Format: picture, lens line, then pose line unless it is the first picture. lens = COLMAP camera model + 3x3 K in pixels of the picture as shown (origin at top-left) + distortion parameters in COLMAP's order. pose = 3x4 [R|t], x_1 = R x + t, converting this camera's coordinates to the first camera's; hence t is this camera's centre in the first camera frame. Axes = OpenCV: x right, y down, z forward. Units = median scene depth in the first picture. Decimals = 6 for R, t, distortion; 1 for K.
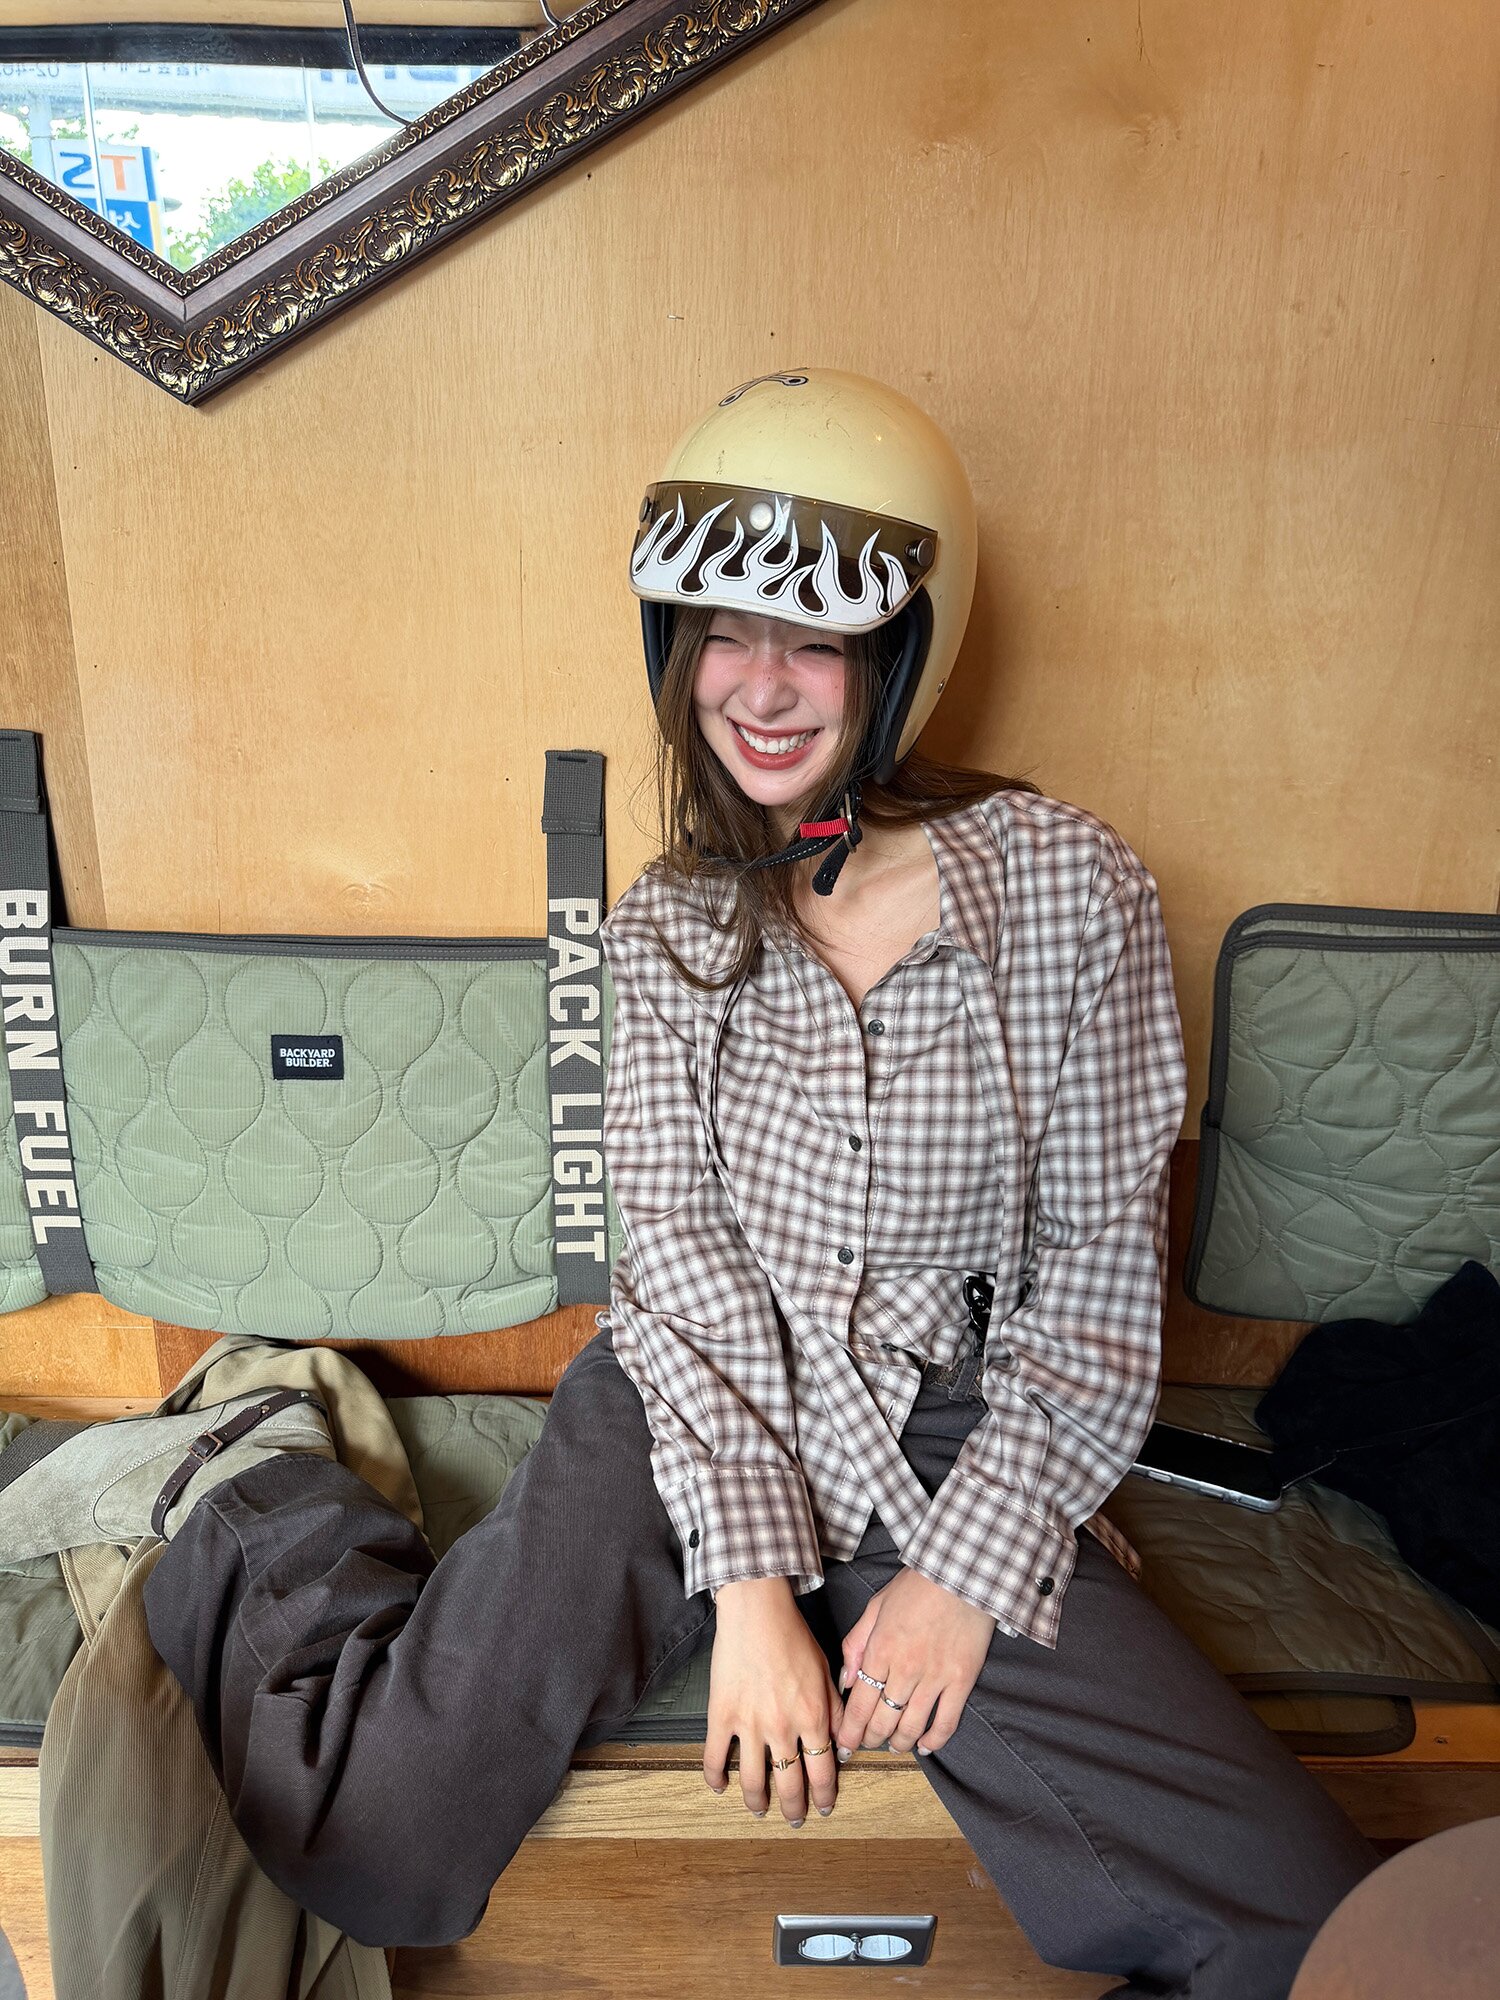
lens RADIAL K [[1439.6, 0, 750.0], [0, 1439.6, 1000.0], [0, 0, 1]] dist [0.070757, -0.082178]
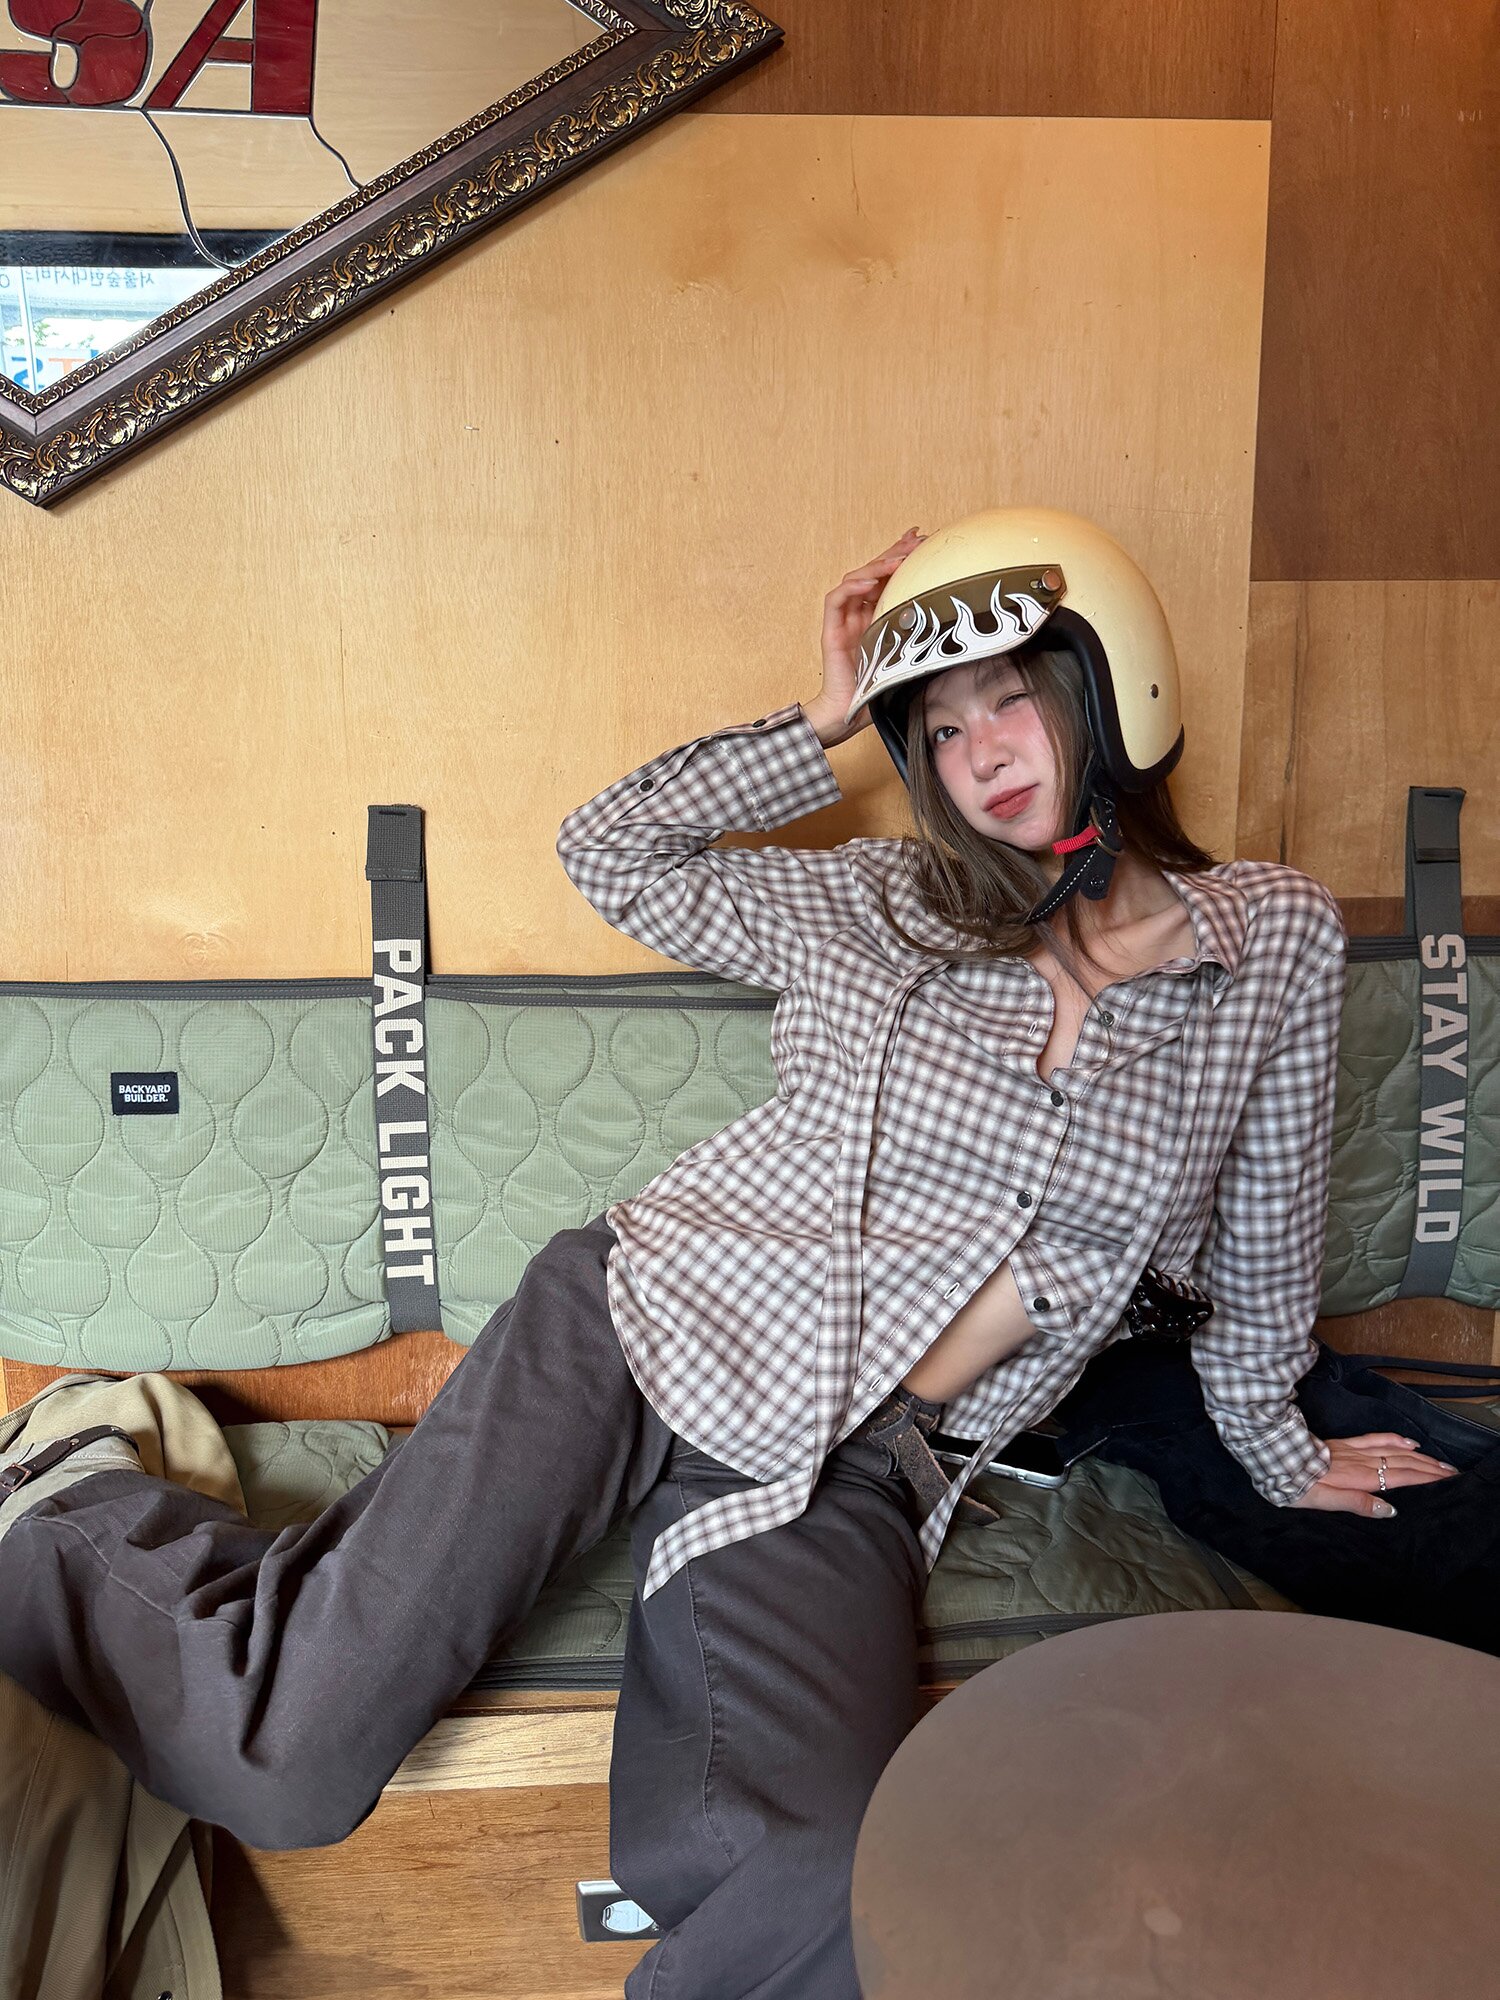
lens RADIAL K [[1443.2, 0, 742.2], [0, 1443.2, 999.2], [0, 0, 1]] dist [0.067318, -0.073721]
pose [[0.999046, -0.028246, 0.033304, 0.105776], [0.031786, 0.993305, -0.111065, 0.108945], [-0.029944, 0.112018, 0.993255, -0.095984]]
